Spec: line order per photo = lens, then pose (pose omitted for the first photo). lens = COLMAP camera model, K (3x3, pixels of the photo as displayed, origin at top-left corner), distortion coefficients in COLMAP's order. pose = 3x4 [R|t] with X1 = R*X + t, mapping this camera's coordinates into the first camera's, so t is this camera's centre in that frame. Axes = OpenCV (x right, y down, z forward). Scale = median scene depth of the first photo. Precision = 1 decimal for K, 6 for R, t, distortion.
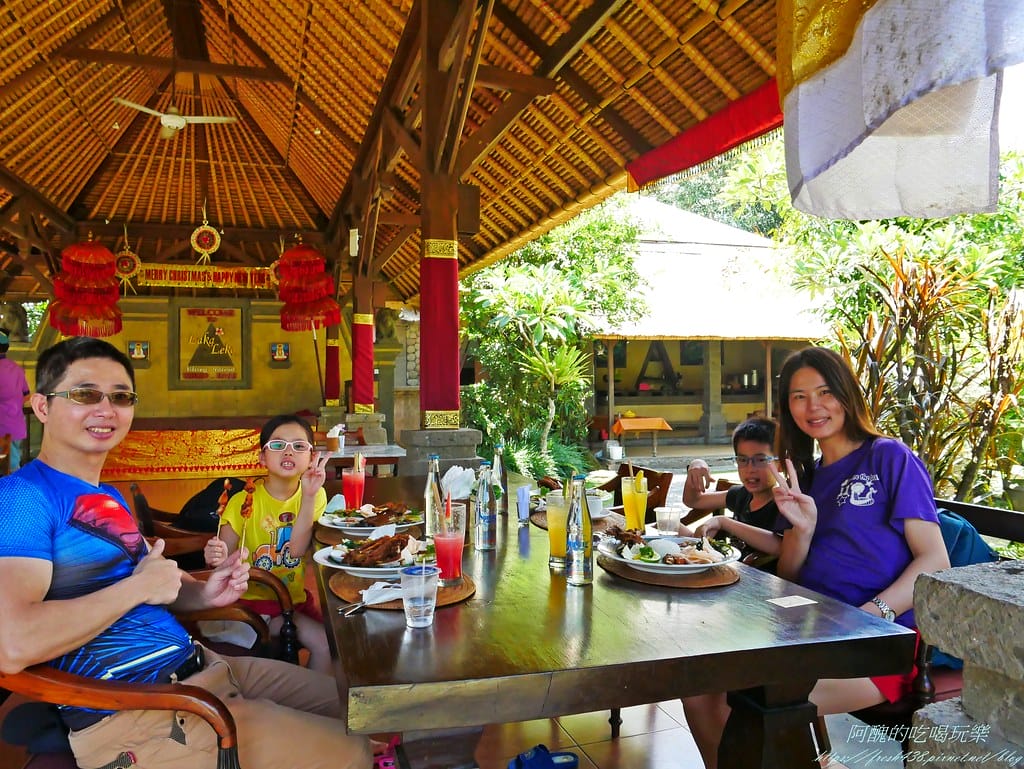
lens RADIAL K [[738.4, 0, 512.0], [0, 738.4, 384.5], [0, 0, 1]] dist [-0.066378, 0.036541]
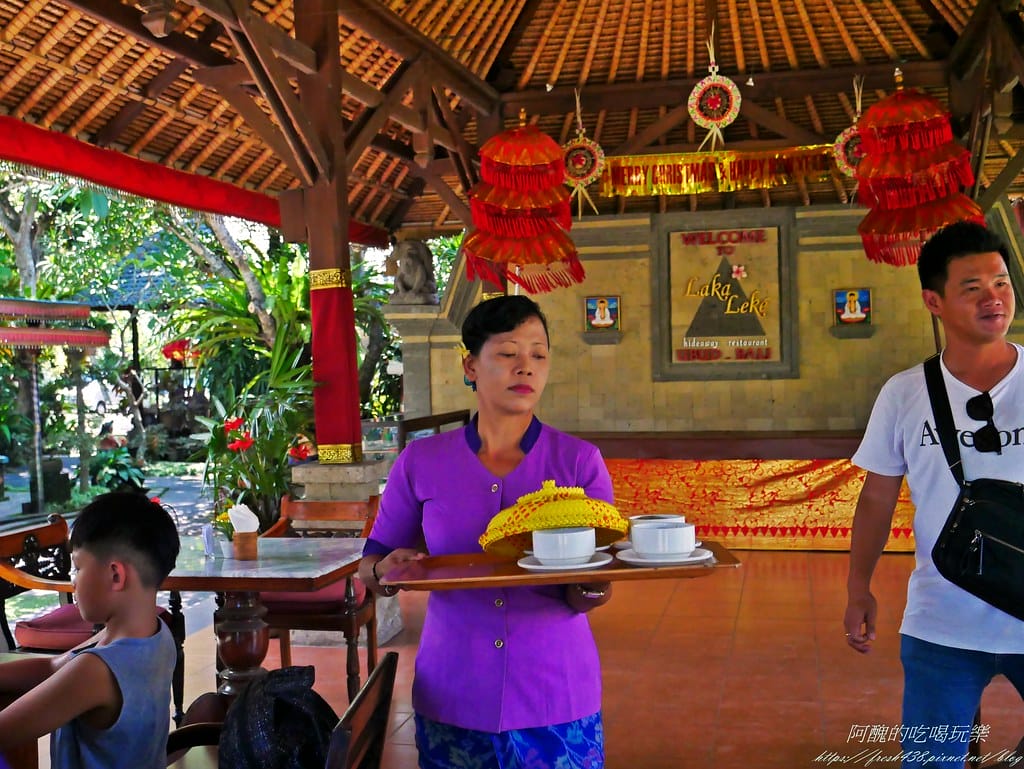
lens RADIAL K [[1249.2, 0, 502.7], [0, 1249.2, 382.2], [0, 0, 1]] dist [0.001455, -0.013340]
pose [[0.854669, -0.000398, -0.519173, -0.079546], [0.018084, 0.999416, 0.029004, -0.023586], [0.518858, -0.034178, 0.854177, 0.134371]]
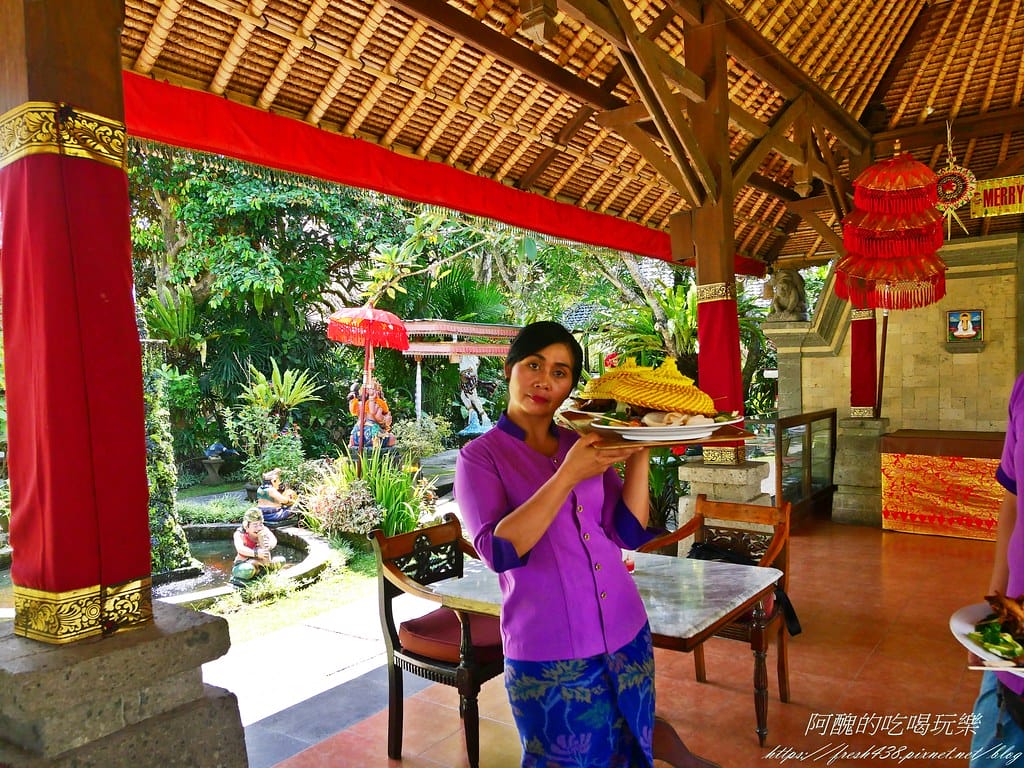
lens RADIAL K [[788.1, 0, 519.7], [0, 788.1, 388.2], [0, 0, 1]] dist [-0.002355, 0.024490]
pose [[0.595896, 0.013241, -0.802952, -0.203575], [0.021081, 0.999262, 0.032124, -0.023136], [0.802785, -0.036069, 0.595177, 0.291302]]
